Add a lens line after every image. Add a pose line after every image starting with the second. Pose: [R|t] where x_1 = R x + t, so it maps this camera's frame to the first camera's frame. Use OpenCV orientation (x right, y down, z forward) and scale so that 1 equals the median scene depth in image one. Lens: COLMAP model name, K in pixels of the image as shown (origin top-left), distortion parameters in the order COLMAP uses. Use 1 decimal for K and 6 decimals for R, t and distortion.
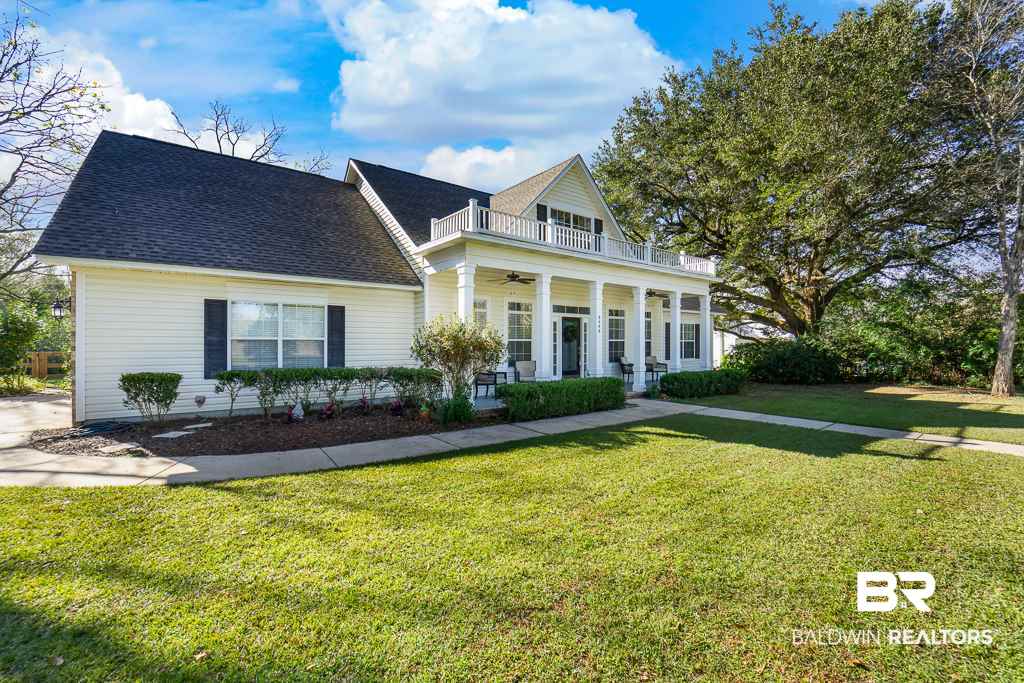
lens RADIAL K [[422.3, 0, 514.3], [0, 422.3, 344.2], [0, 0, 1]] dist [-0.016380, -0.000032]
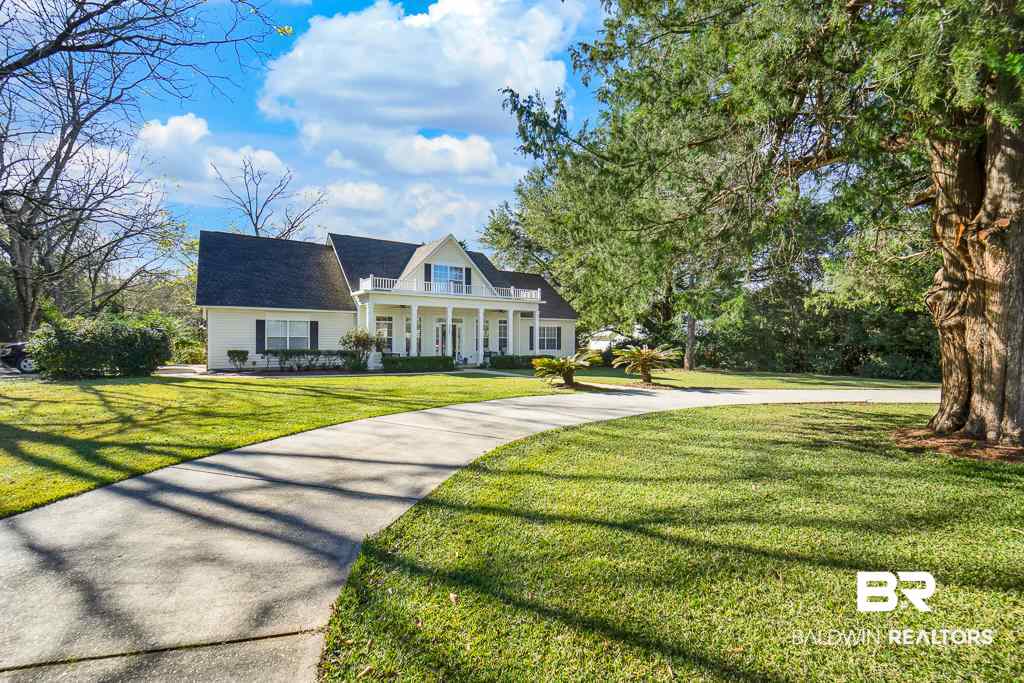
lens RADIAL K [[439.7, 0, 512.0], [0, 439.7, 341.5], [0, 0, 1]] dist [-0.000265, 0.000044]
pose [[0.998795, 0.004989, -0.048821, 0.708902], [-0.004665, 0.999966, 0.006744, -0.007957], [0.048853, -0.006509, 0.998785, -1.212716]]
